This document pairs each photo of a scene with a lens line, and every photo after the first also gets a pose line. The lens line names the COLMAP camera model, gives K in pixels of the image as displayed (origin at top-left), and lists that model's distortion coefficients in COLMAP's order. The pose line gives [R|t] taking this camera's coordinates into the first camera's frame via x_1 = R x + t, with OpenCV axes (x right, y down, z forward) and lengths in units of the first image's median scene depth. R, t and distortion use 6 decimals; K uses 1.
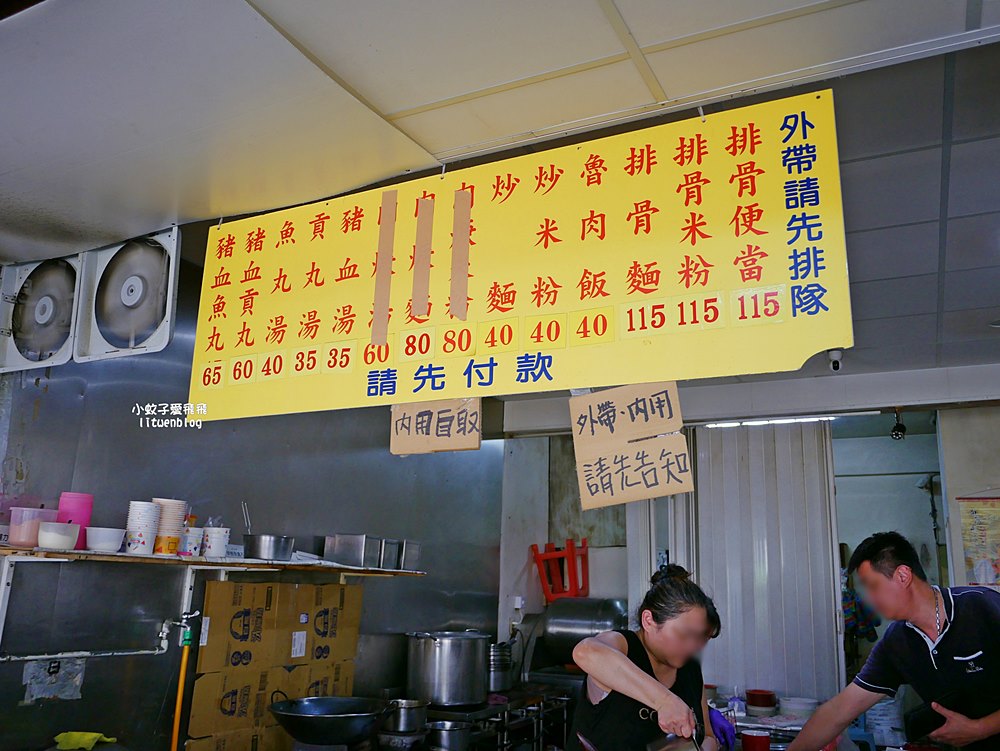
lens RADIAL K [[835.2, 0, 504.3], [0, 835.2, 376.3], [0, 0, 1]] dist [-0.036055, -0.003757]
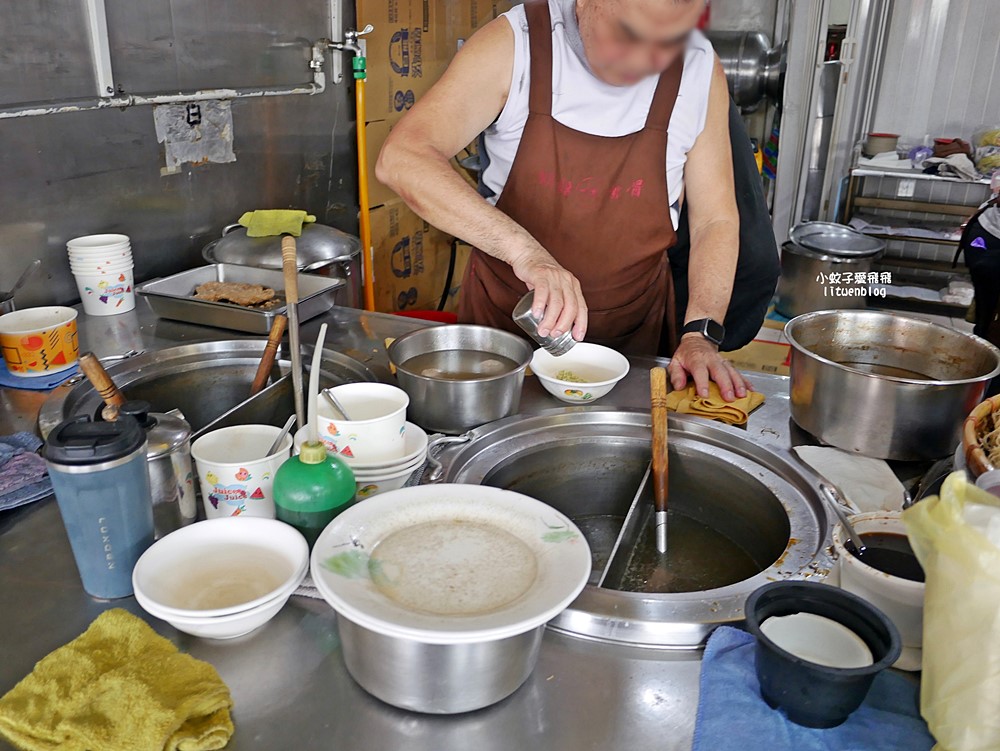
lens RADIAL K [[835.2, 0, 499.7], [0, 835.2, 375.4], [0, 0, 1]] dist [-0.036055, -0.003757]
pose [[0.999567, -0.022445, 0.019050, -0.244869], [0.006972, 0.809160, 0.587547, 0.107235], [-0.028602, -0.587159, 0.808966, 0.268733]]
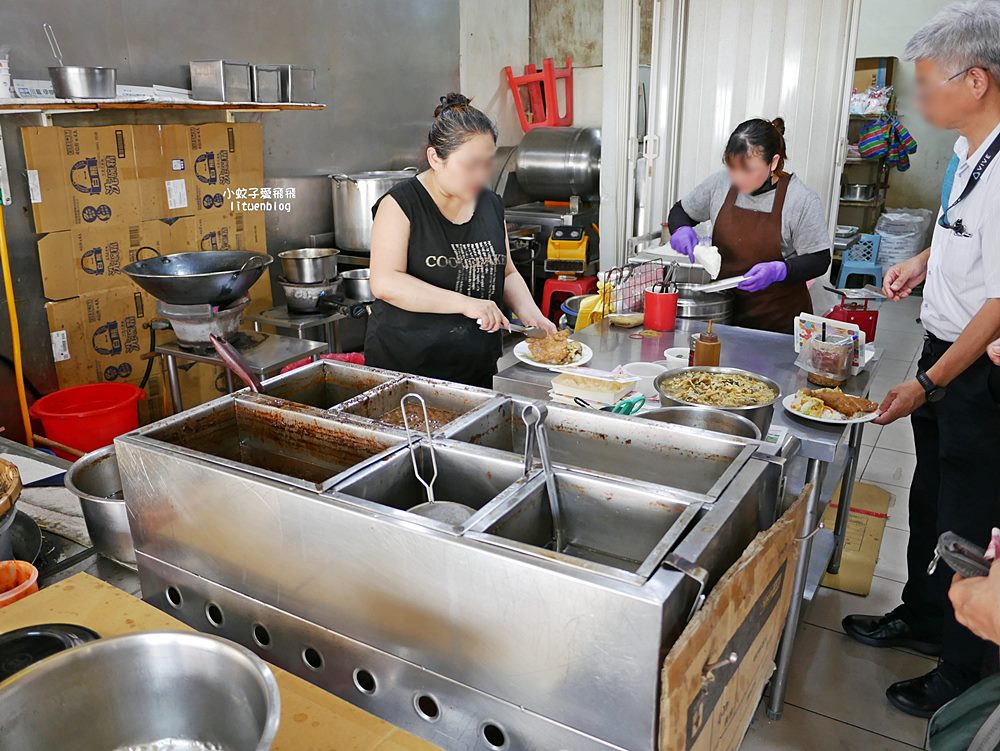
lens RADIAL K [[835.2, 0, 496.8], [0, 835.2, 372.4], [0, 0, 1]] dist [-0.036055, -0.003757]
pose [[0.996032, -0.003192, -0.088938, 0.173214], [0.048921, 0.854464, 0.517203, 0.048313], [0.074343, -0.519502, 0.851229, 0.185619]]
